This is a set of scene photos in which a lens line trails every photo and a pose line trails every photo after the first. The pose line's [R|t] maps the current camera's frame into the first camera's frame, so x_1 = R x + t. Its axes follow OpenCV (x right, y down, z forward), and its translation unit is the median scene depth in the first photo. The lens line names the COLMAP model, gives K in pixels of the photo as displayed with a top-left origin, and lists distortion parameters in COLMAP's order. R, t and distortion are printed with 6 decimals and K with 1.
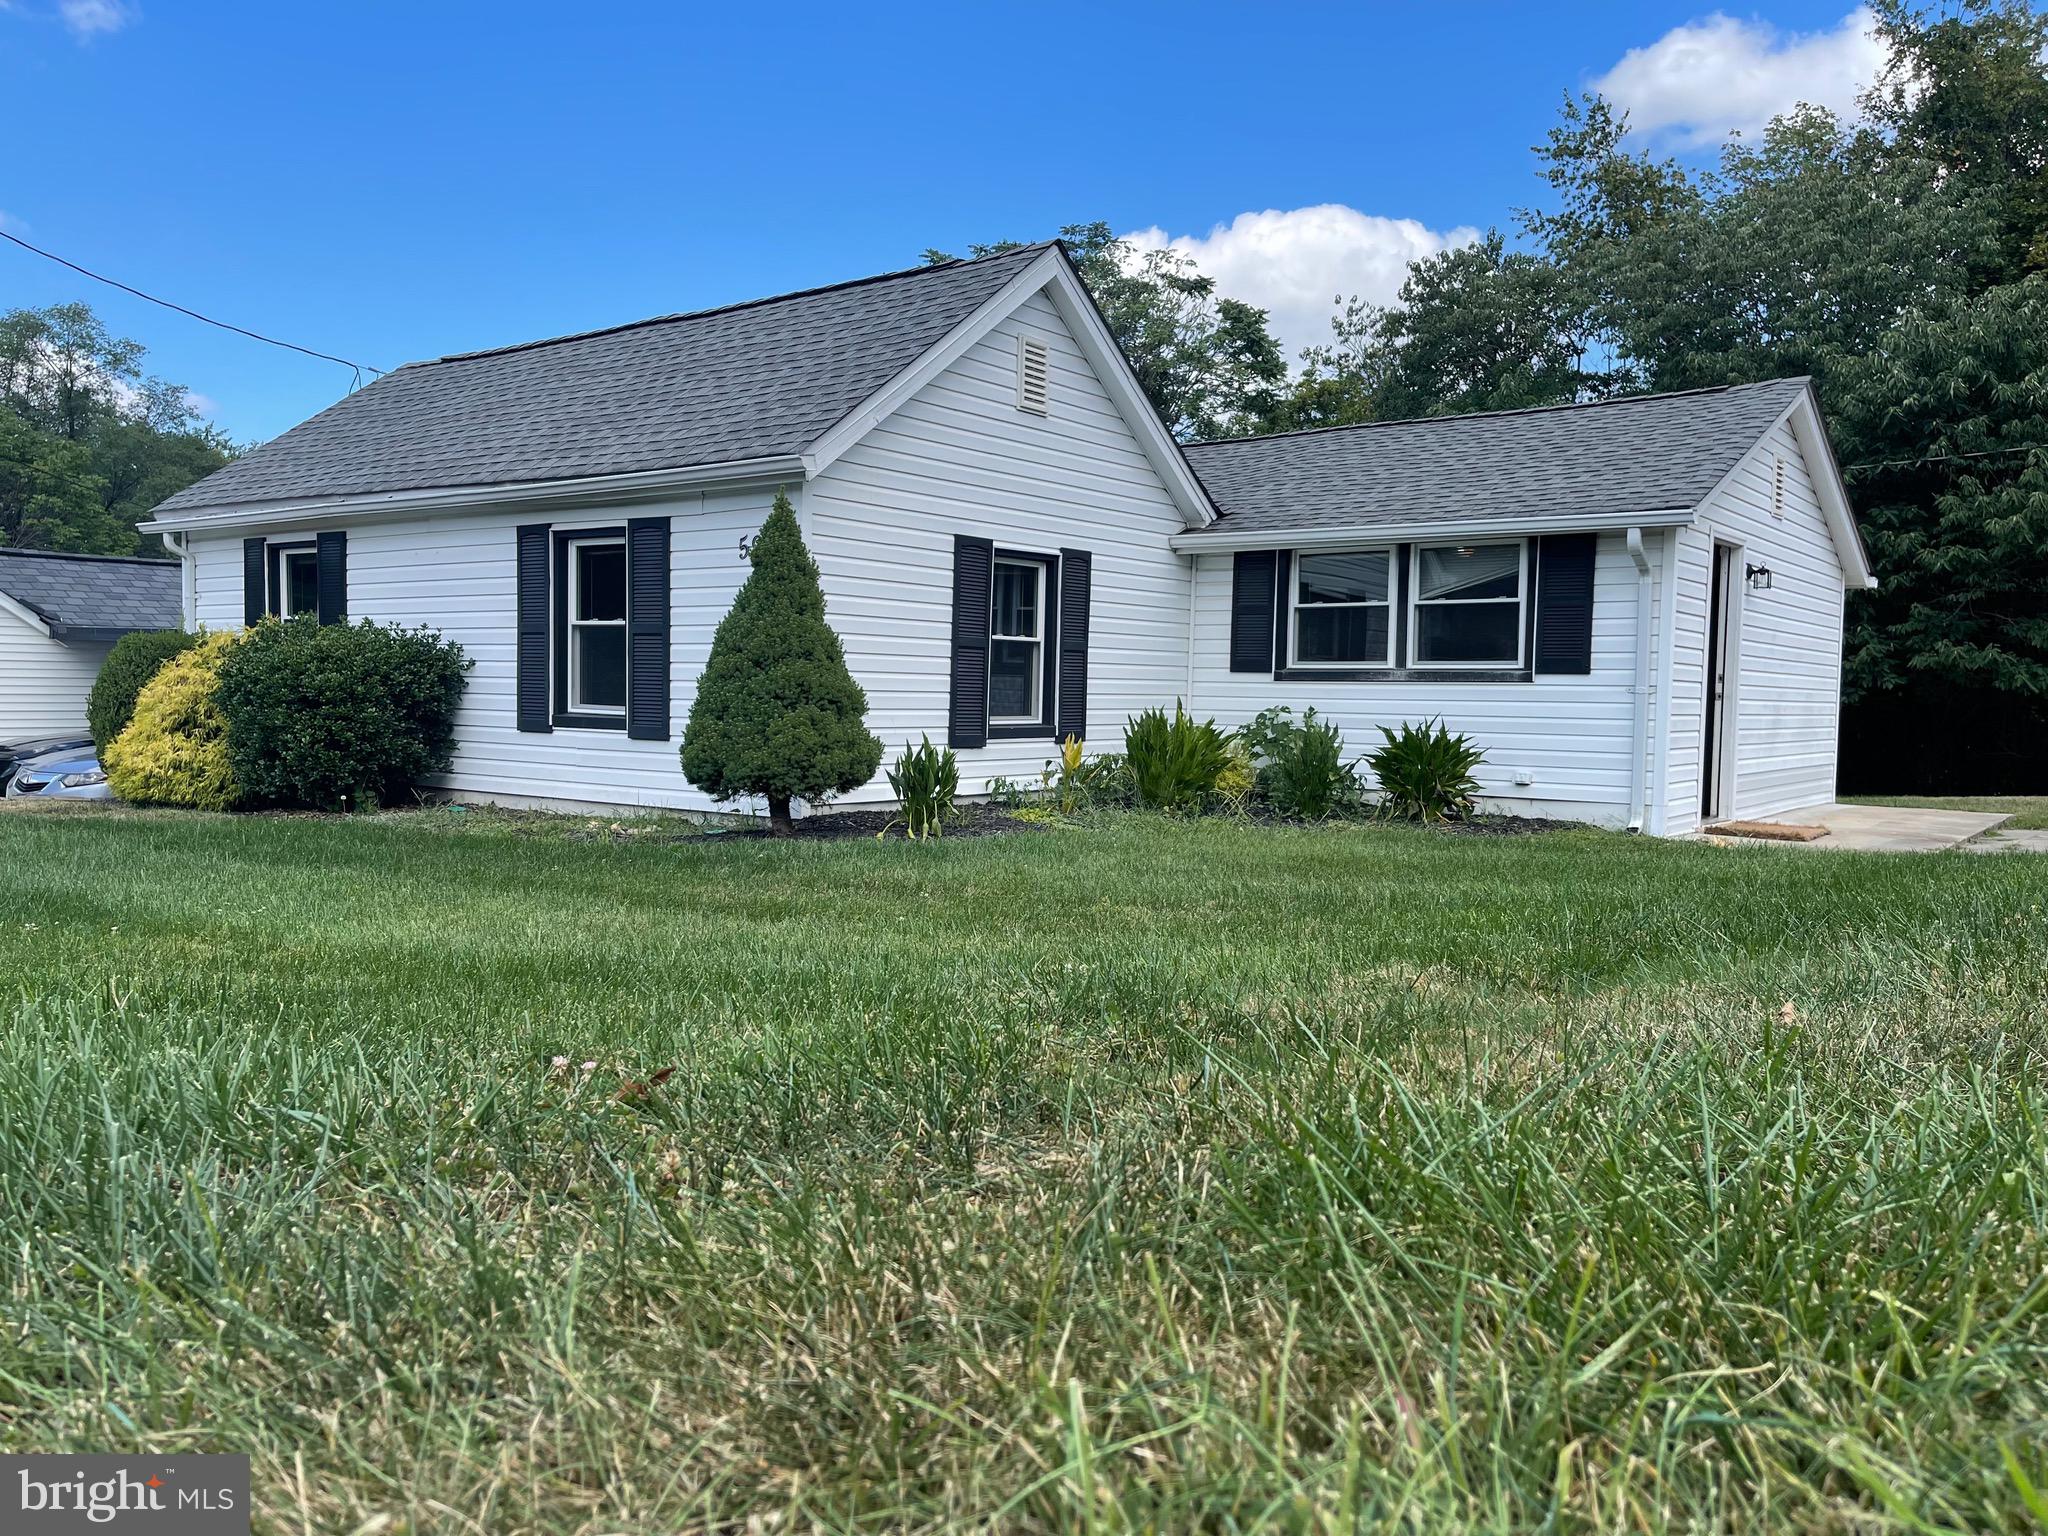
lens RADIAL K [[1544.5, 0, 1013.6], [0, 1544.5, 756.6], [0, 0, 1]] dist [0.063815, -0.072736]
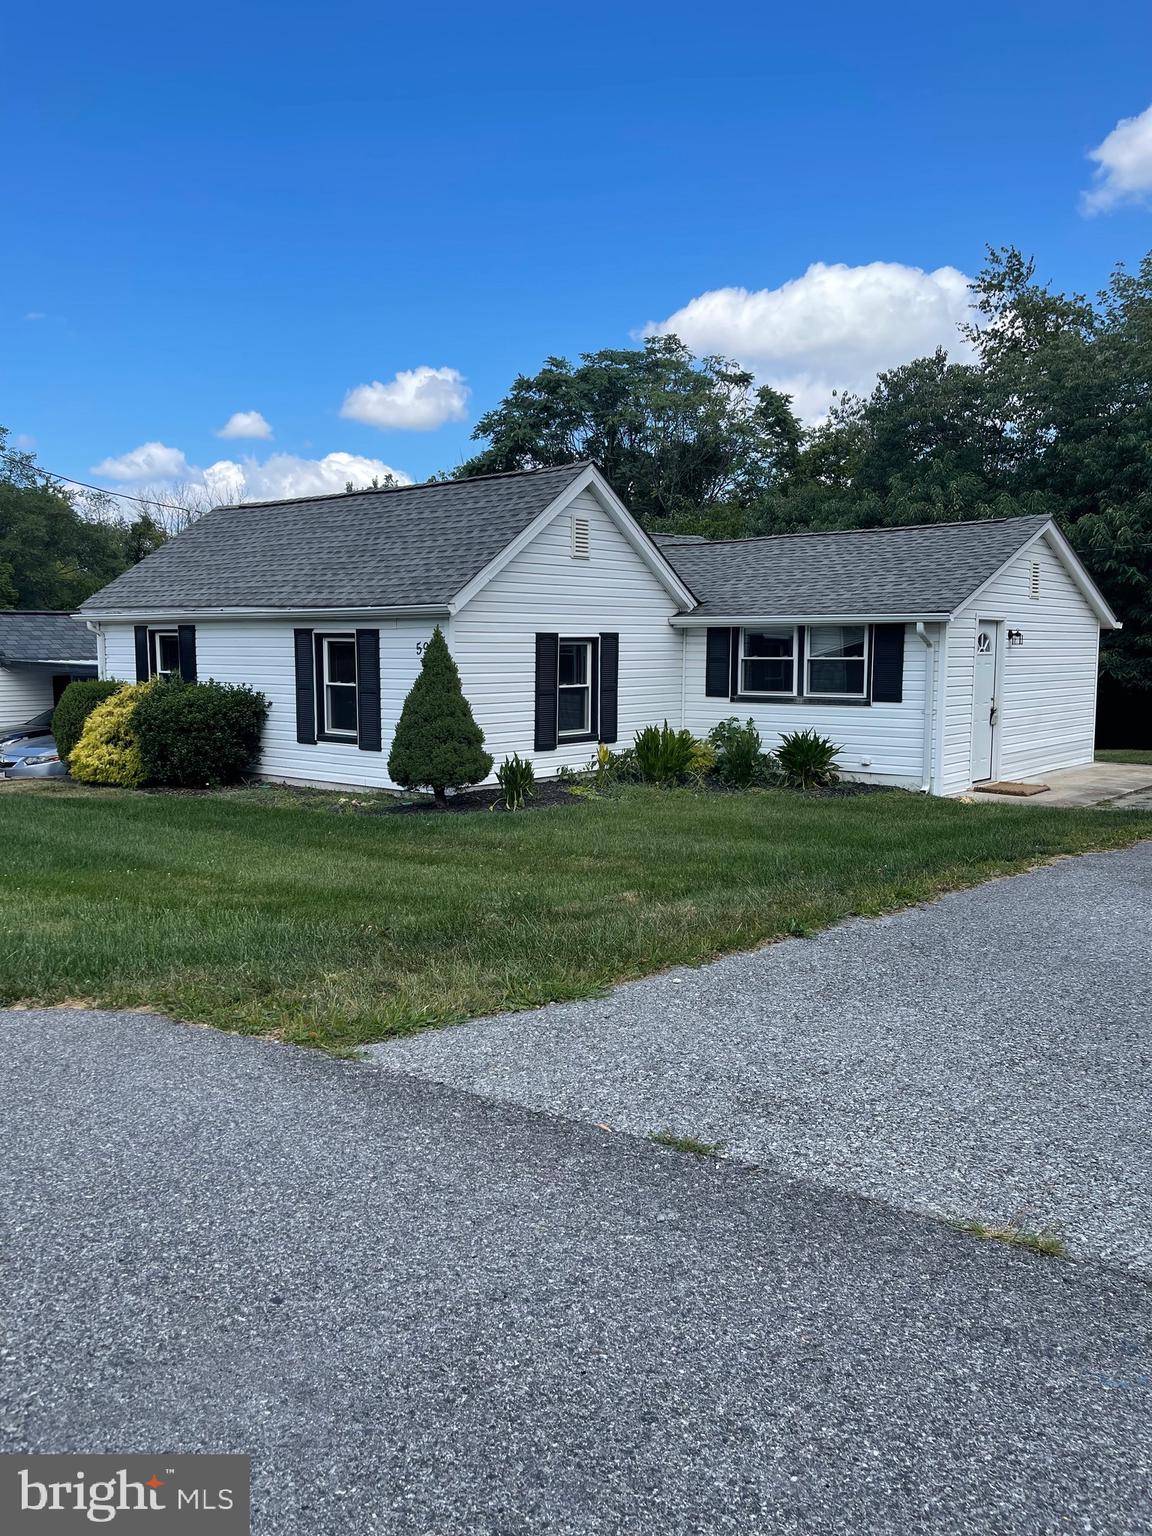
lens RADIAL K [[1158.3, 0, 577.7], [0, 1158.3, 756.0], [0, 0, 1]] dist [0.063815, -0.072736]
pose [[0.998732, -0.012449, -0.048785, 0.068283], [0.014933, 0.998593, 0.050876, -0.063134], [0.048083, -0.051540, 0.997513, -0.318542]]
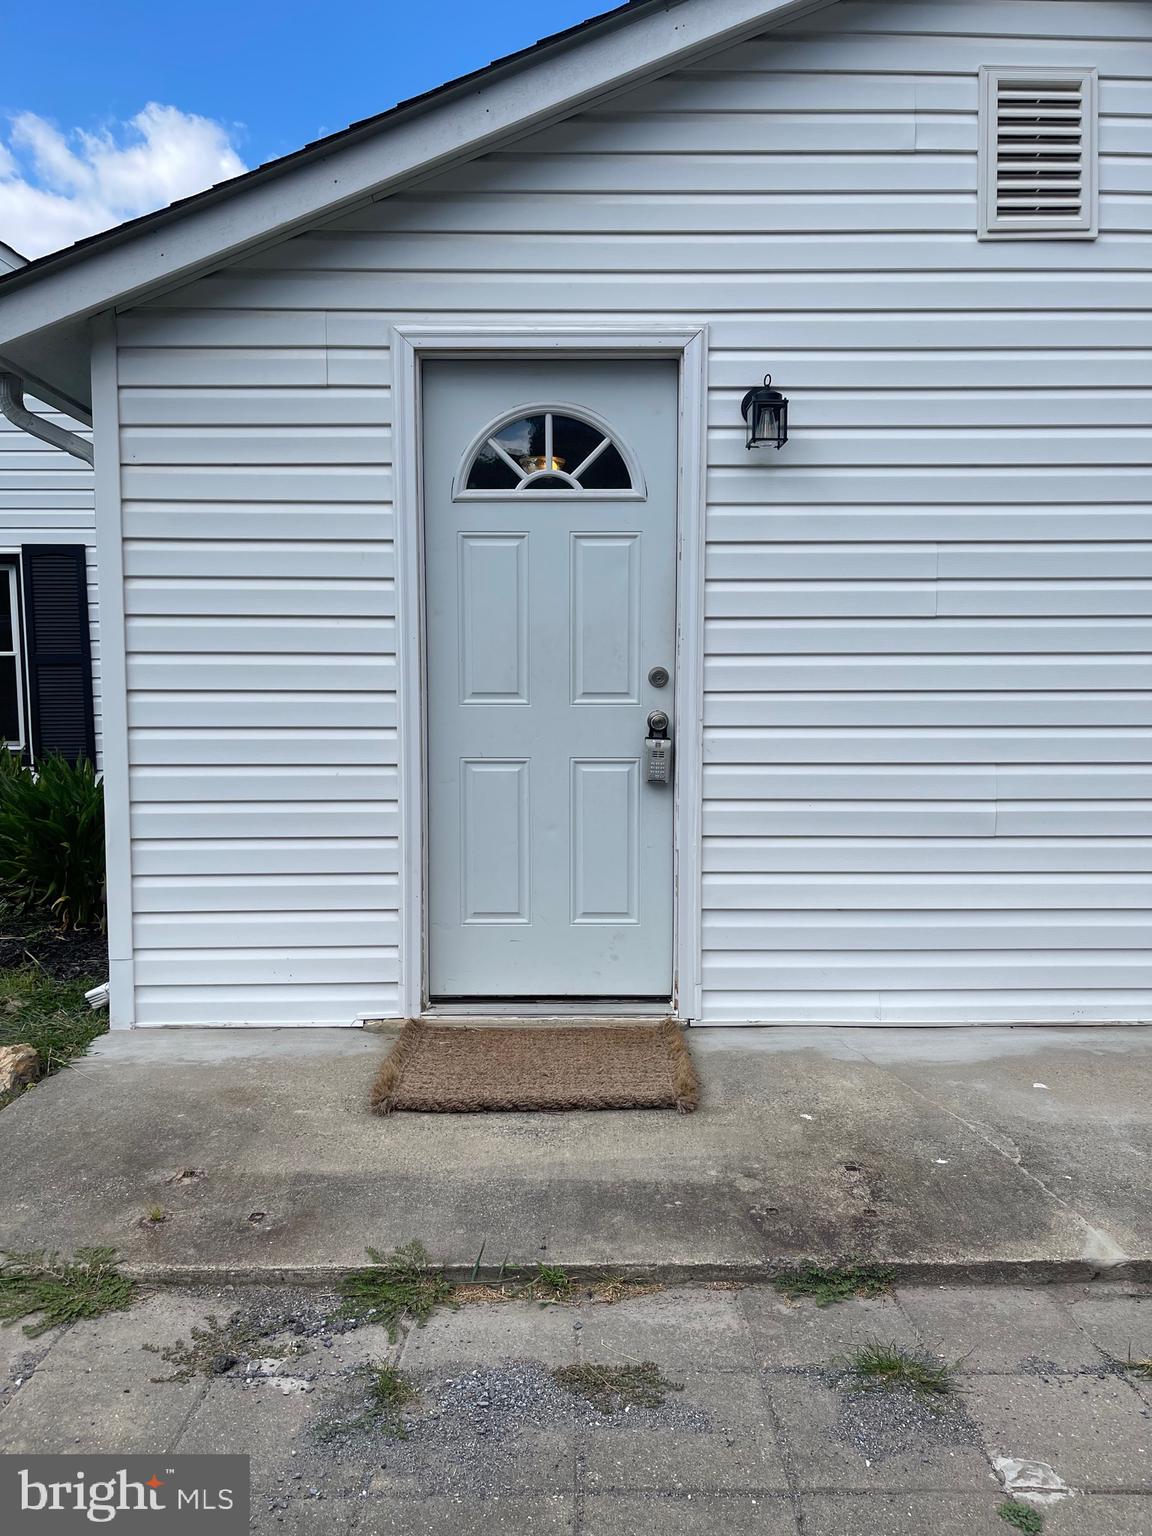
lens RADIAL K [[1158.3, 0, 573.9], [0, 1158.3, 763.2], [0, 0, 1]] dist [0.063815, -0.072736]
pose [[0.615592, 0.033164, -0.787367, 0.738179], [-0.017238, 0.999442, 0.028619, -0.038517], [0.787876, -0.004045, 0.615820, 0.847514]]
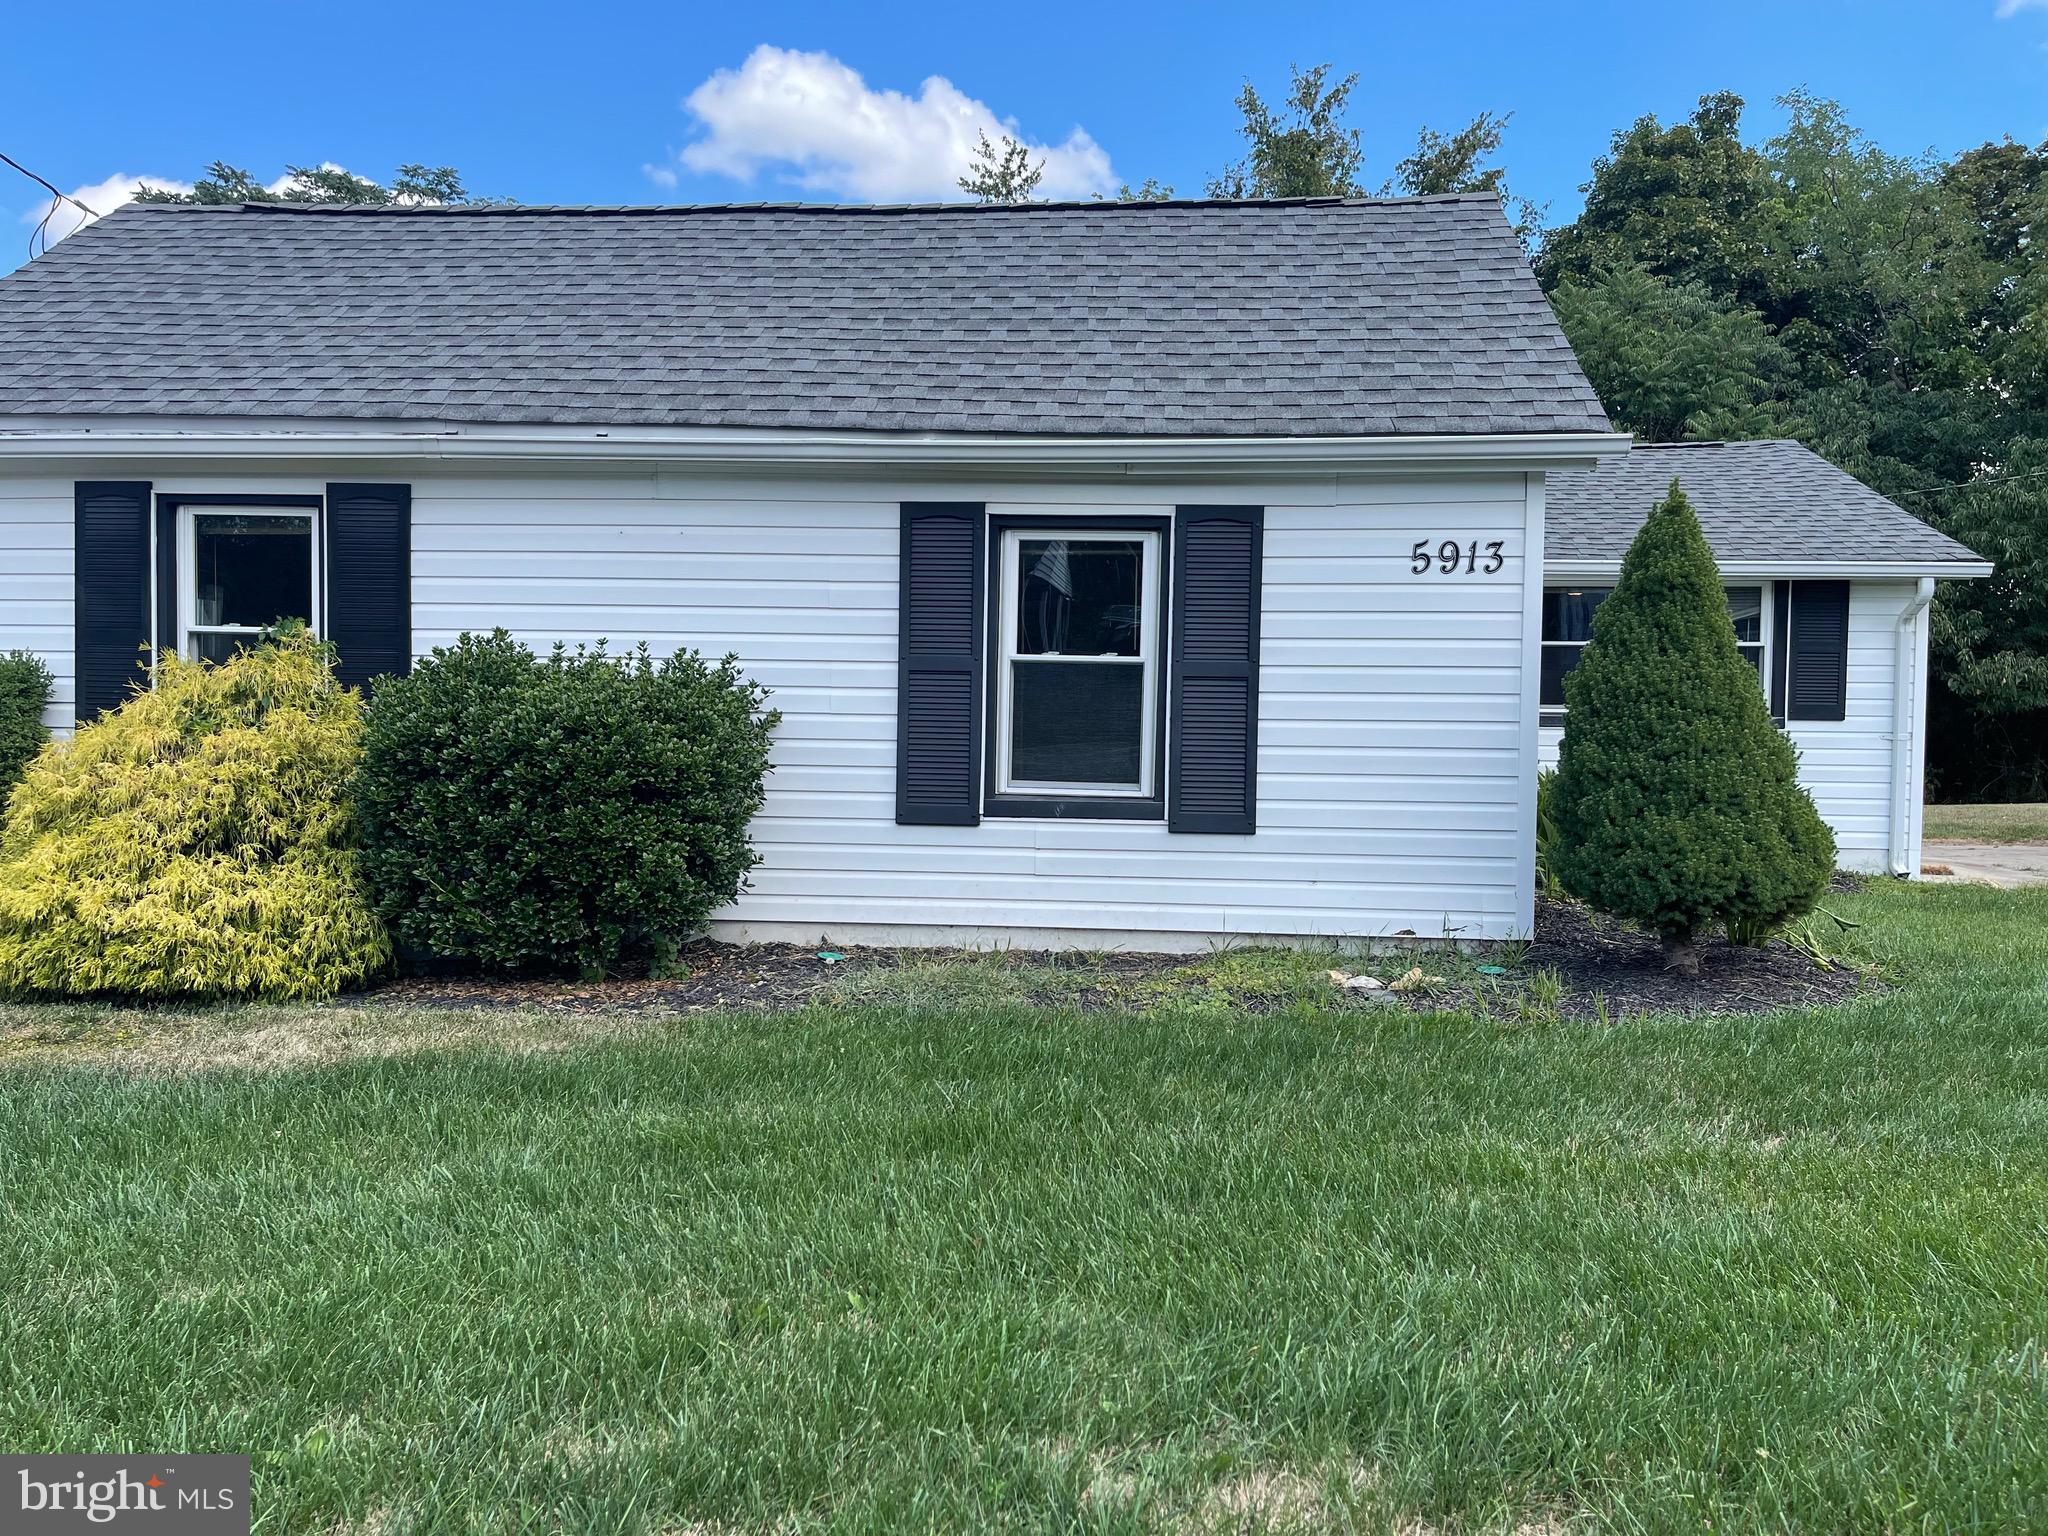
lens RADIAL K [[1544.5, 0, 1021.5], [0, 1544.5, 754.8], [0, 0, 1]] dist [0.063815, -0.072736]
pose [[0.841731, -0.019653, 0.539540, -0.601533], [0.024164, 0.999707, -0.001283, -0.041834], [-0.539357, 0.014117, 0.841959, 0.430419]]
